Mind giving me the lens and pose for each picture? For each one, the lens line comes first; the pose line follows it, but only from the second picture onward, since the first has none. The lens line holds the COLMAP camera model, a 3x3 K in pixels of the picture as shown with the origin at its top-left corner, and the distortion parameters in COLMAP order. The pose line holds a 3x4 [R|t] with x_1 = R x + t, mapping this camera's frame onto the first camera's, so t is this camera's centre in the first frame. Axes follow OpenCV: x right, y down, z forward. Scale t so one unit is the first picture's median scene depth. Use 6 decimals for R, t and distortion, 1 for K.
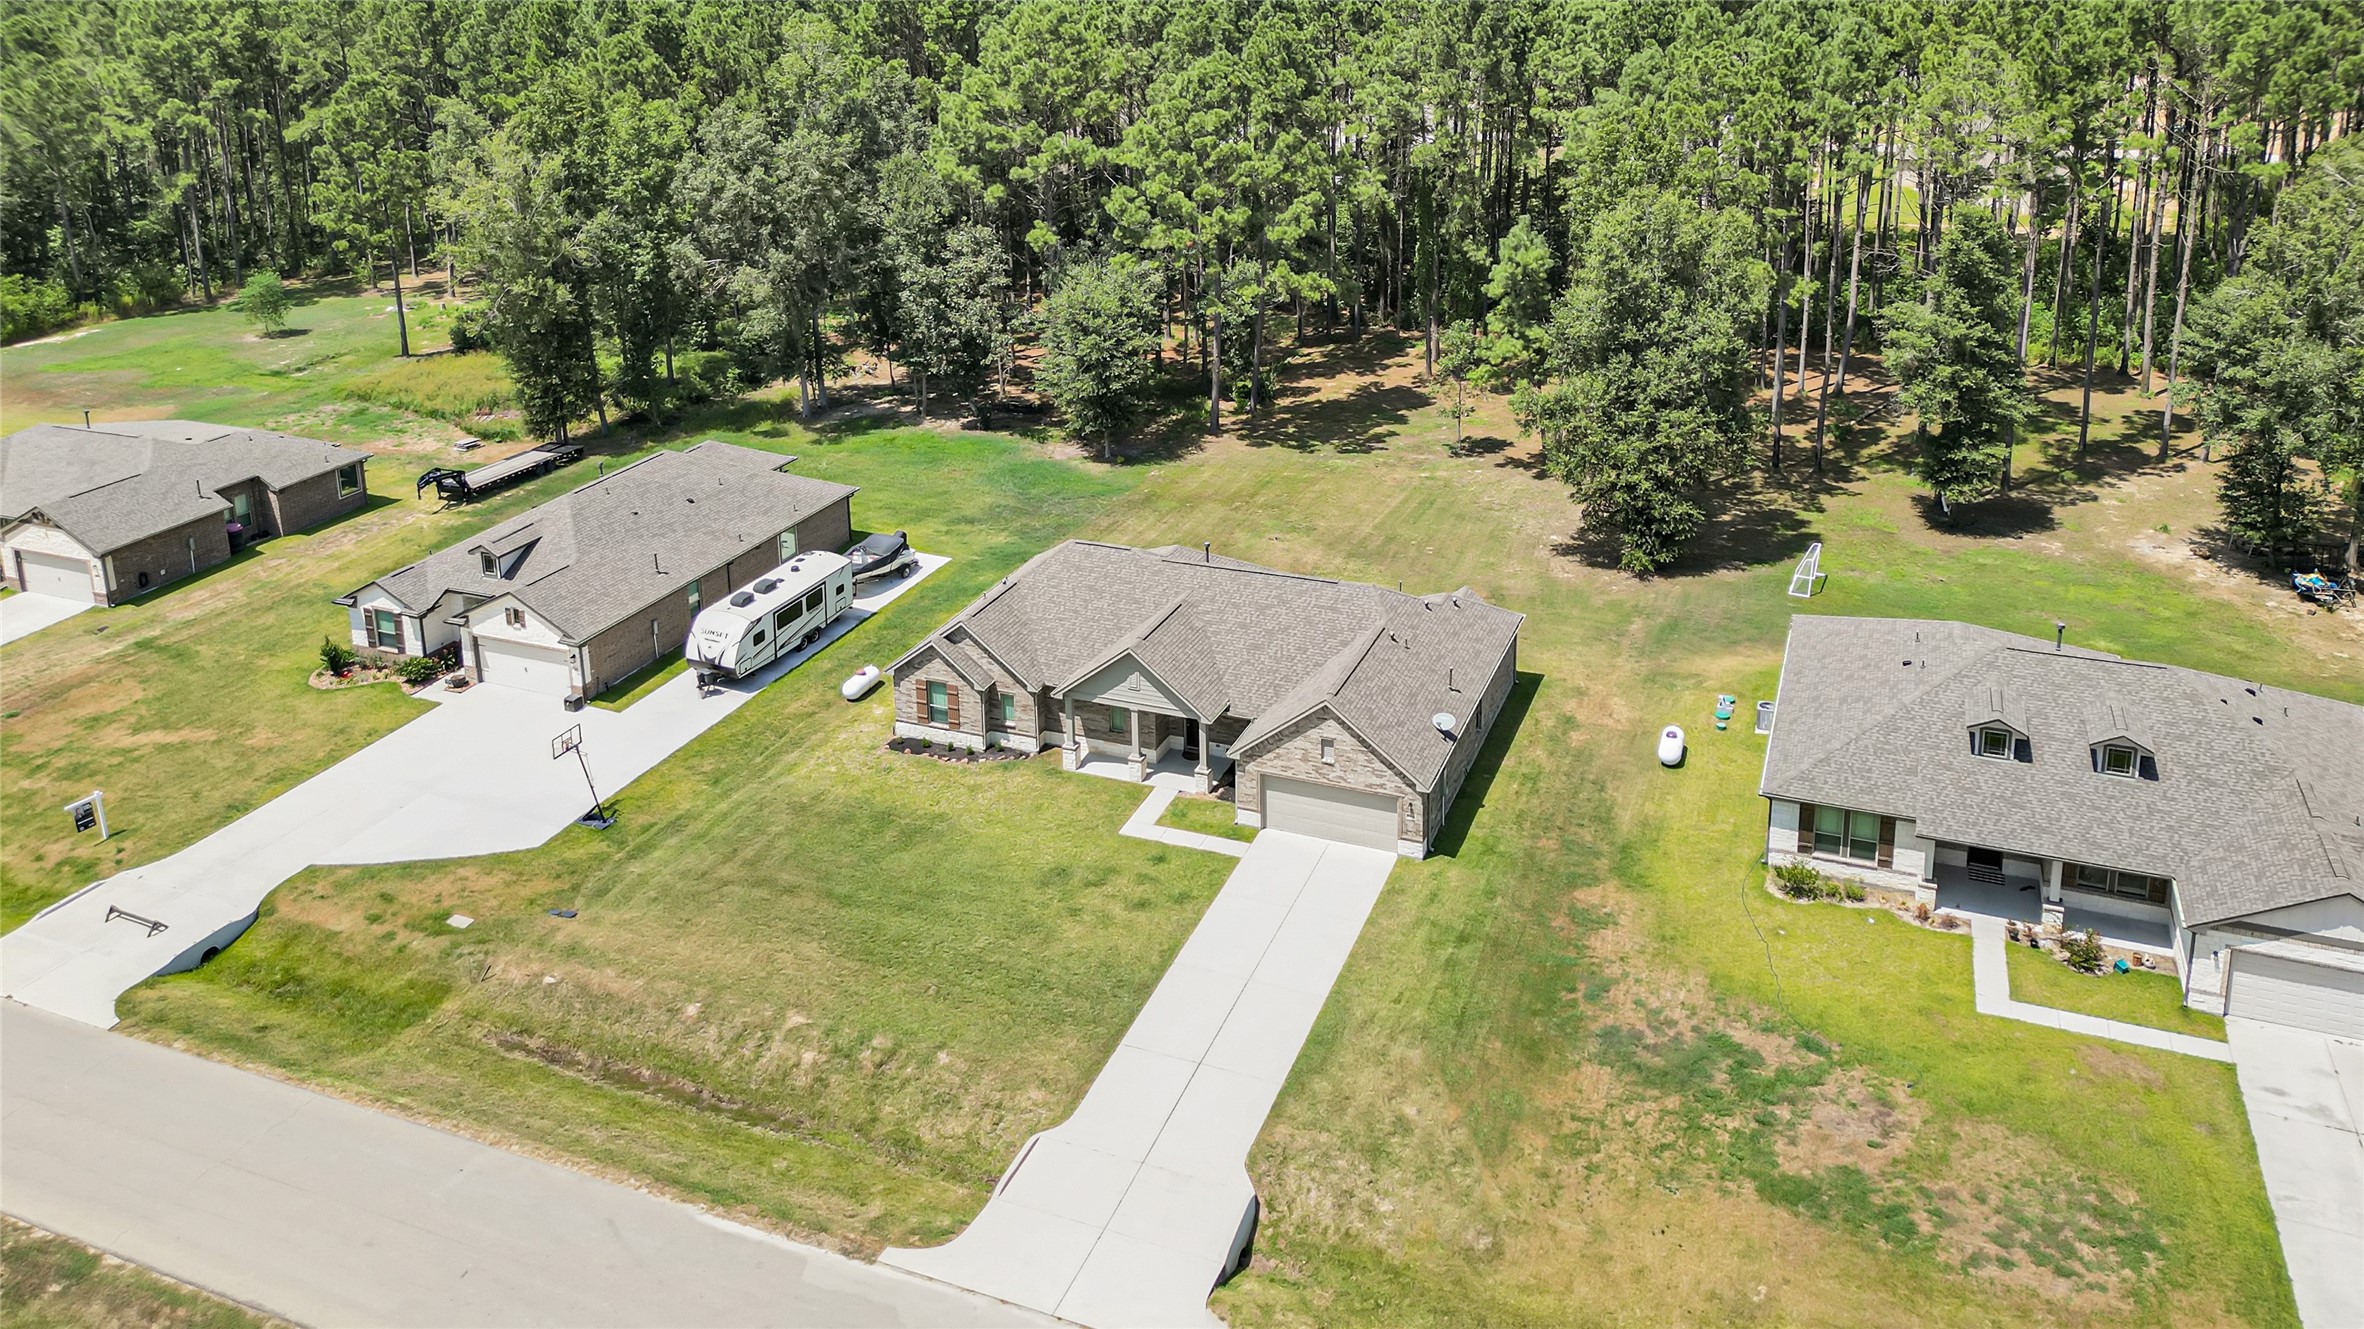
lens RADIAL K [[1730.4, 0, 1178.1], [0, 1730.4, 427.2], [0, 0, 1]] dist [0.027001, -0.007026]
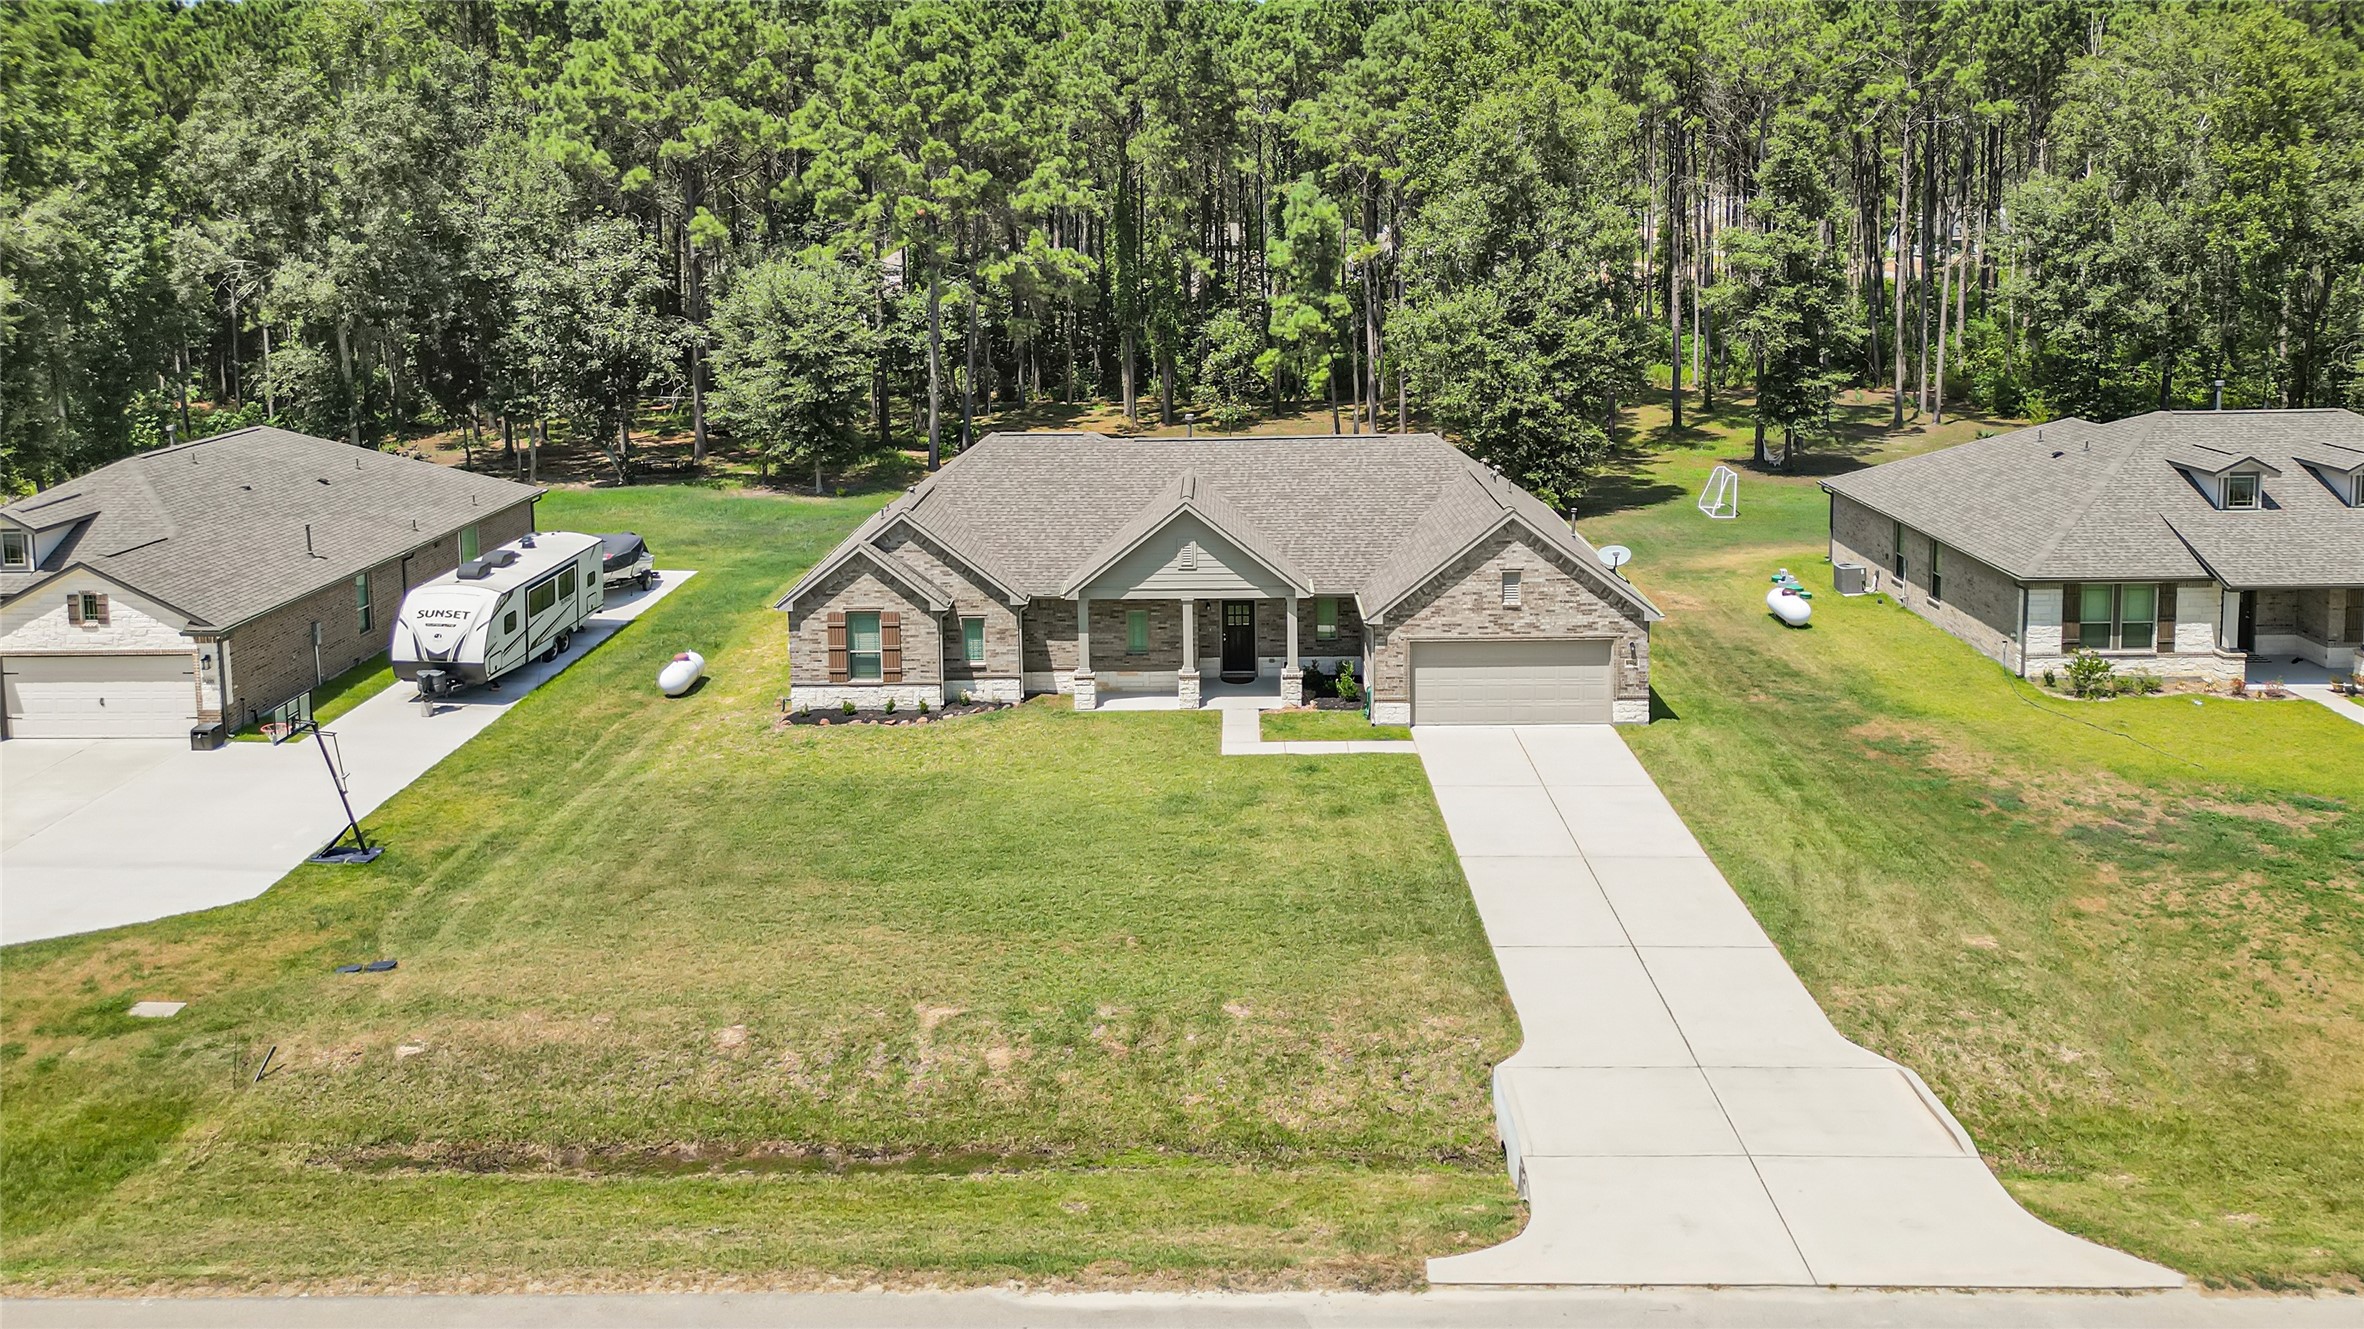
lens RADIAL K [[1763.9, 0, 1202.7], [0, 1763.9, 428.8], [0, 0, 1]] dist [0.012210, -0.005006]
pose [[0.931637, -0.041898, 0.360967, -0.258331], [0.099344, 0.984856, -0.142088, 0.185918], [-0.349548, 0.168235, 0.921691, 0.311840]]
